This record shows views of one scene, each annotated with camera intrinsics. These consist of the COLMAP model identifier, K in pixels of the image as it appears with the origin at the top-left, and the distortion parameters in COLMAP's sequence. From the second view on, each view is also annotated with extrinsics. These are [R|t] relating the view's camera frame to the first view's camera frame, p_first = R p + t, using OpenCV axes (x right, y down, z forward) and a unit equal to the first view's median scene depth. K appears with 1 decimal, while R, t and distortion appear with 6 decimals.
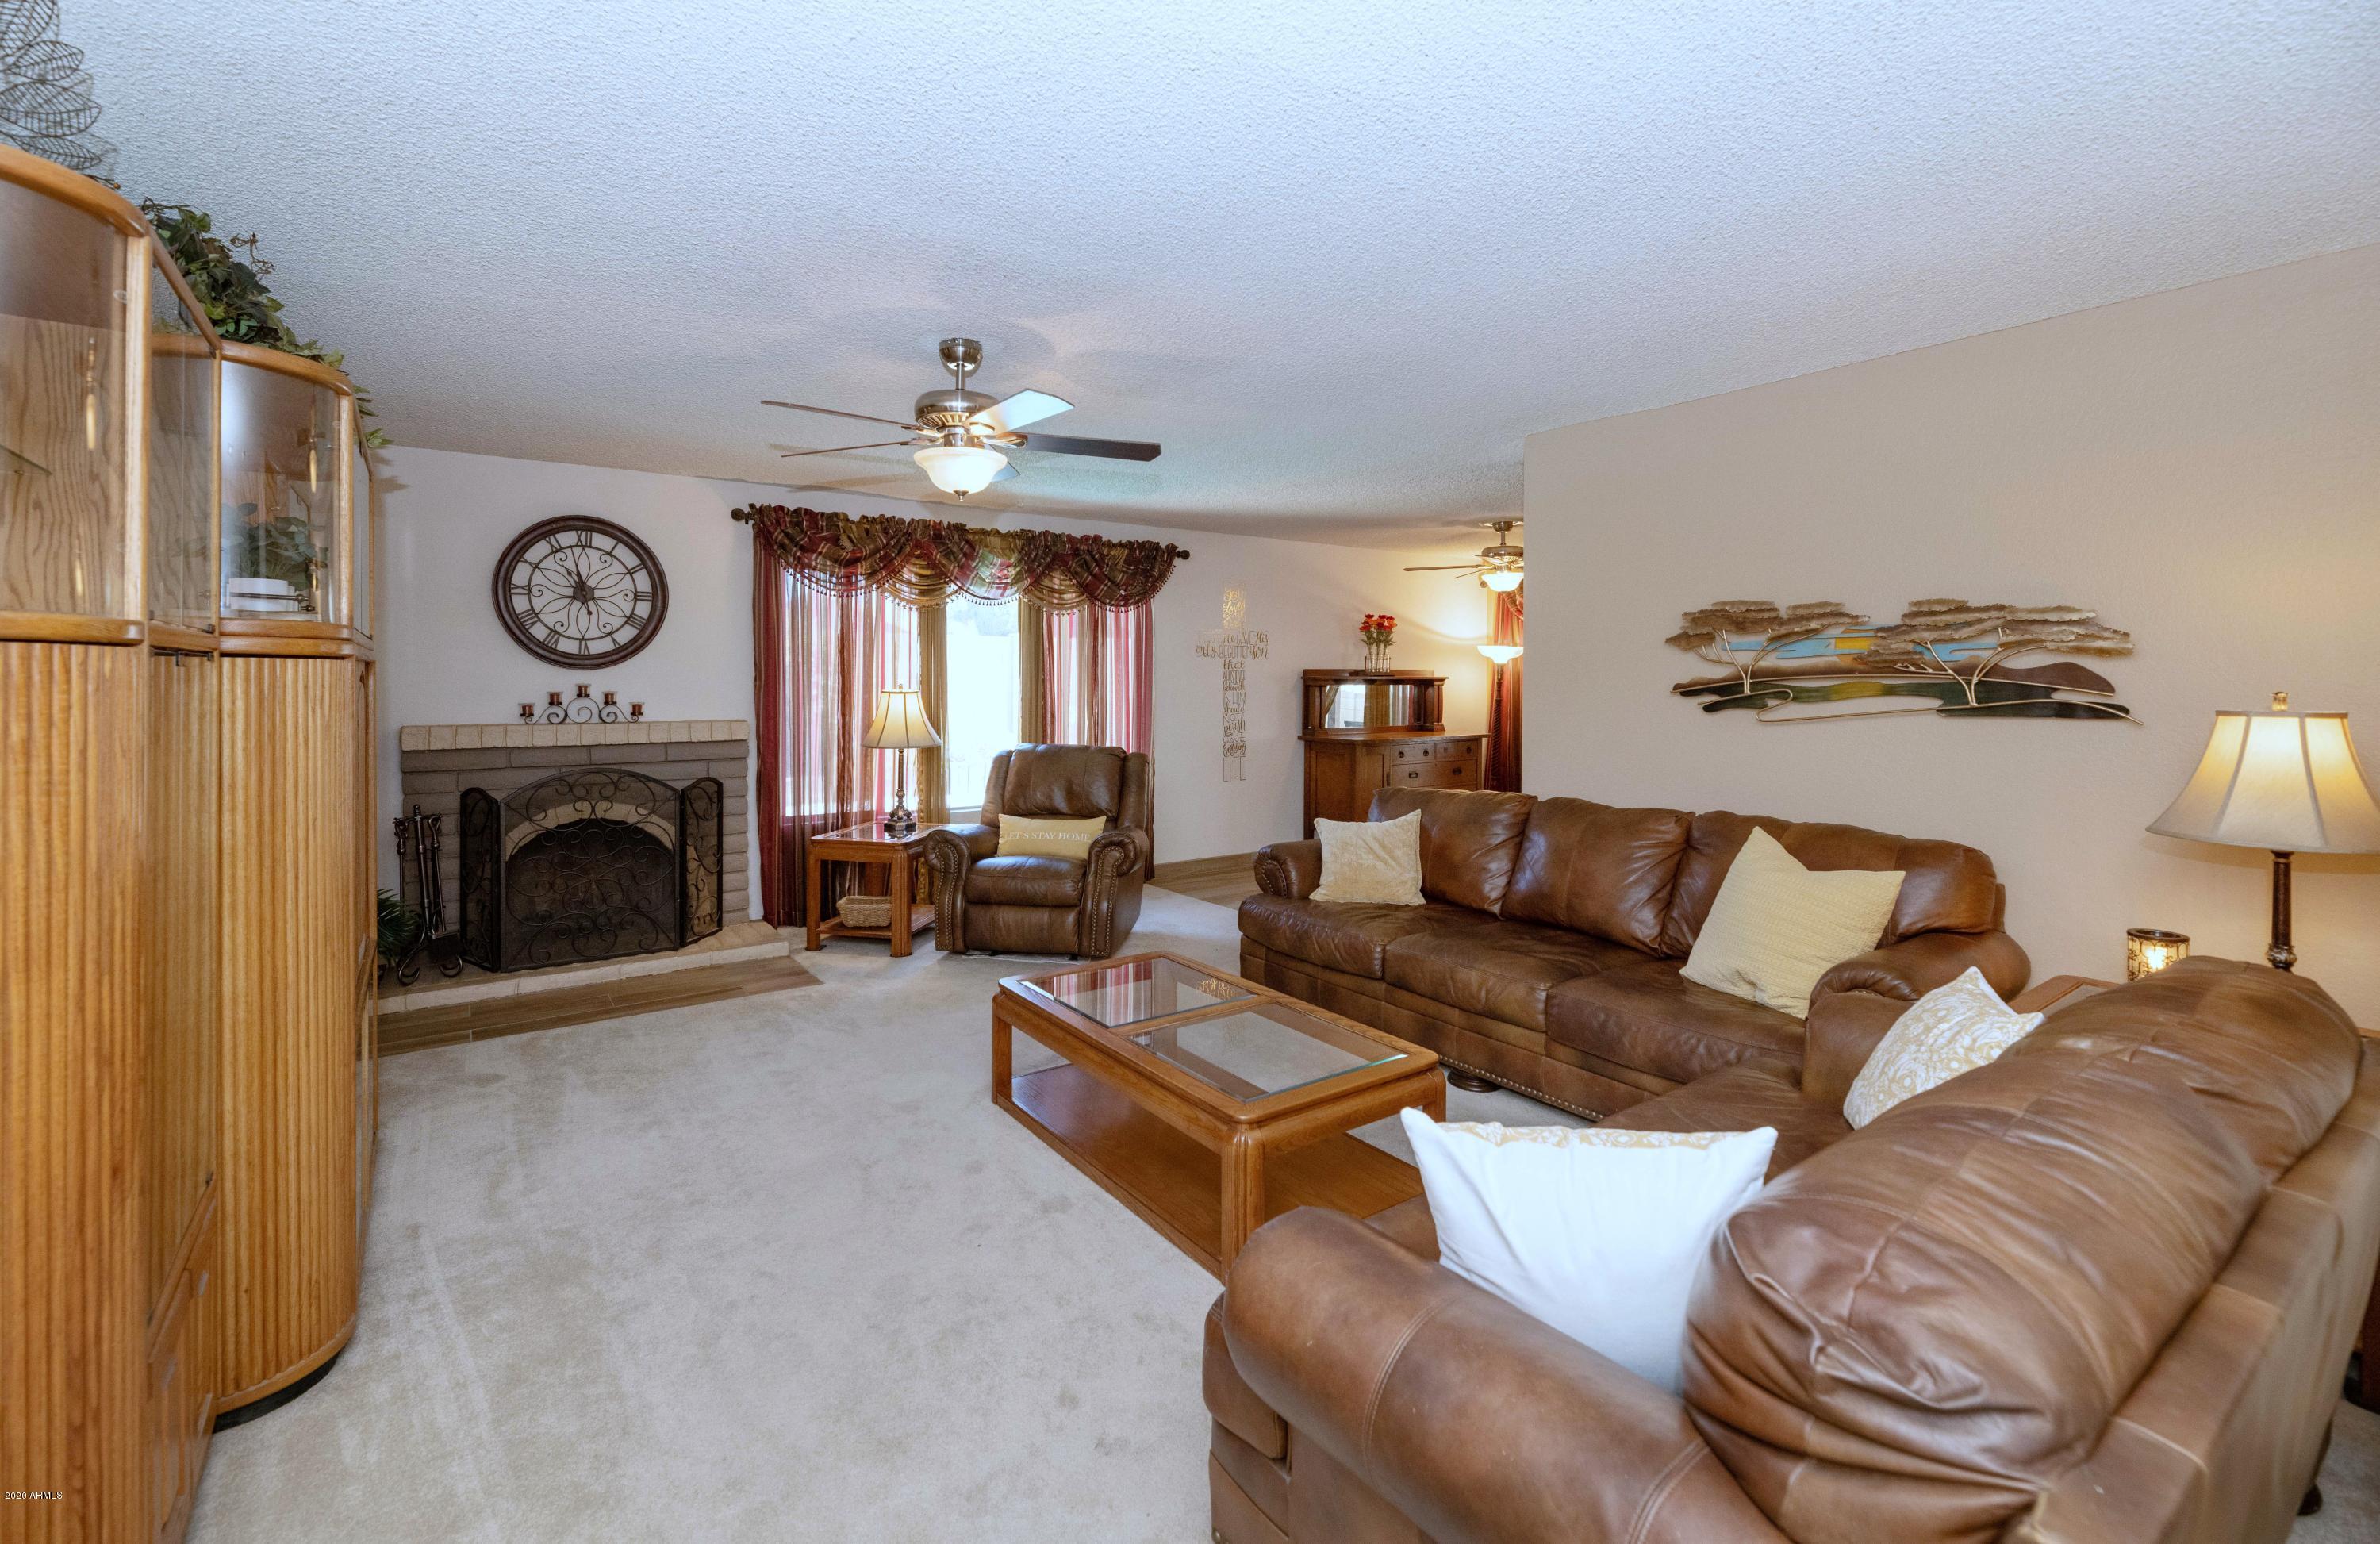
lens RADIAL K [[1054.5, 0, 1187.3], [0, 1054.5, 676.1], [0, 0, 1]] dist [-0.000492, 0.000205]
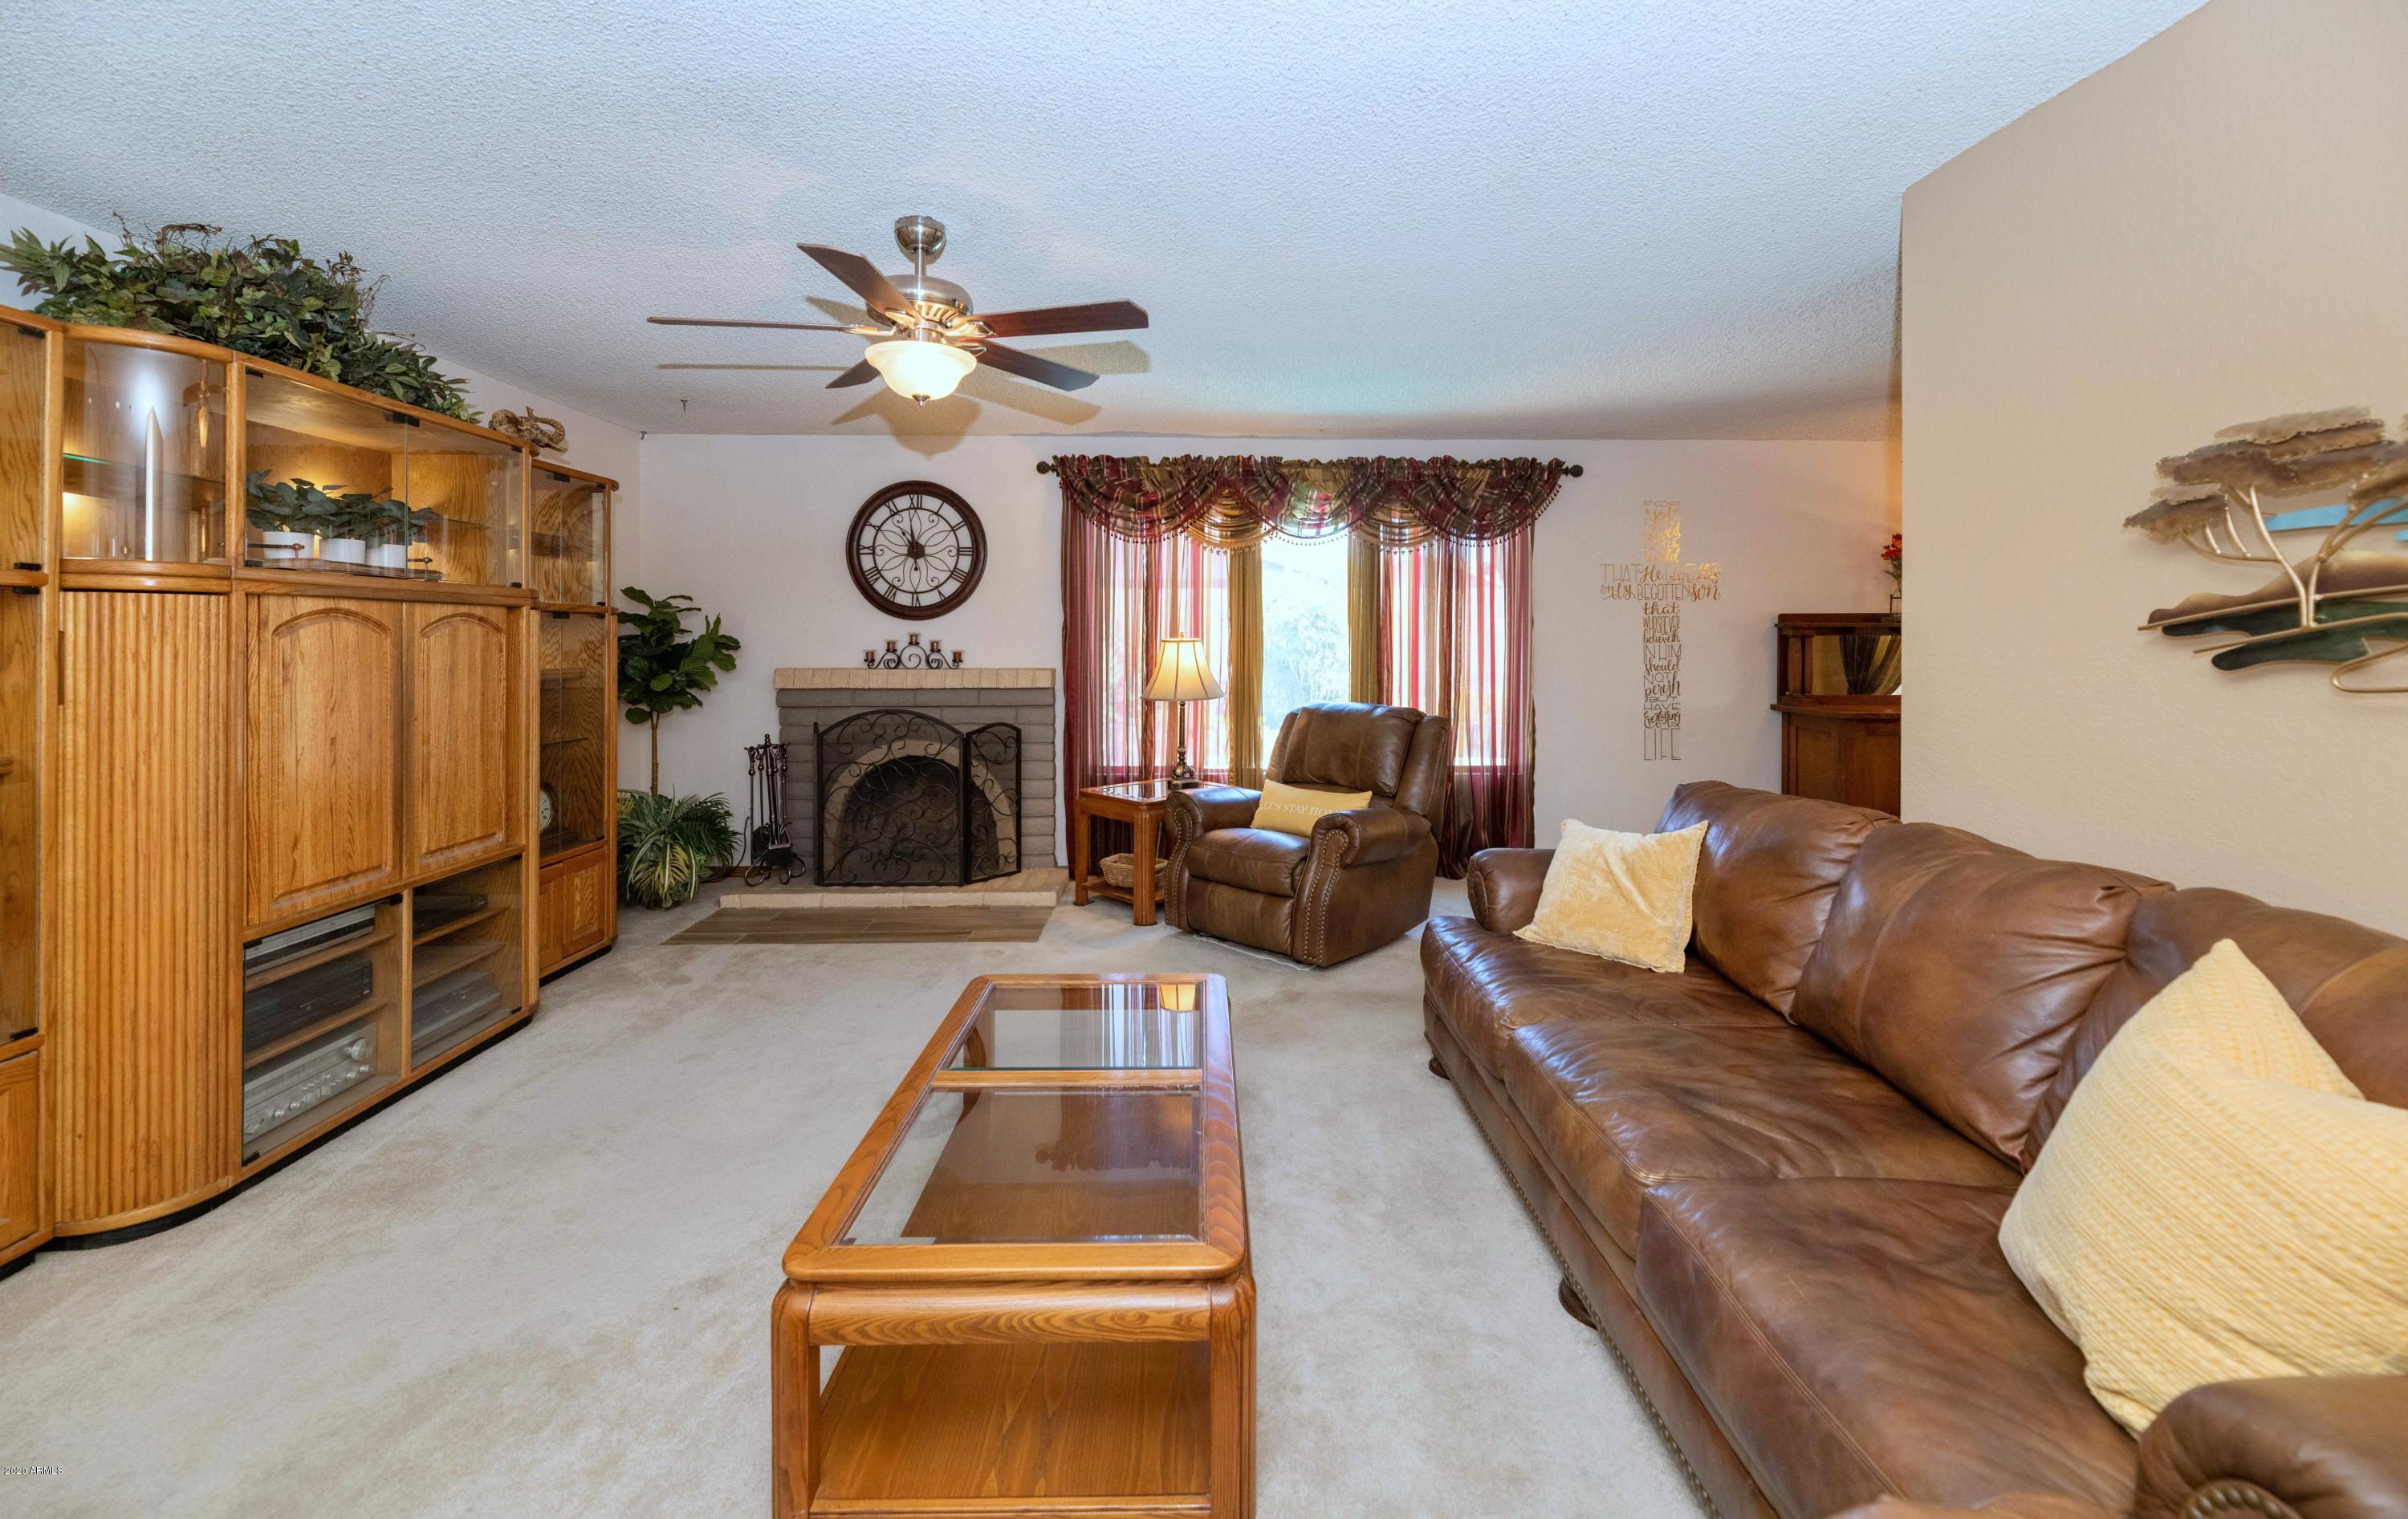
lens RADIAL K [[1029.2, 0, 1209.7], [0, 1029.2, 628.9], [0, 0, 1]] dist [-0.003281, -0.000471]
pose [[0.825207, -0.008269, -0.564771, 0.283221], [0.003577, 0.999949, -0.009414, 0.014061], [0.564820, 0.005748, 0.825194, 0.280711]]
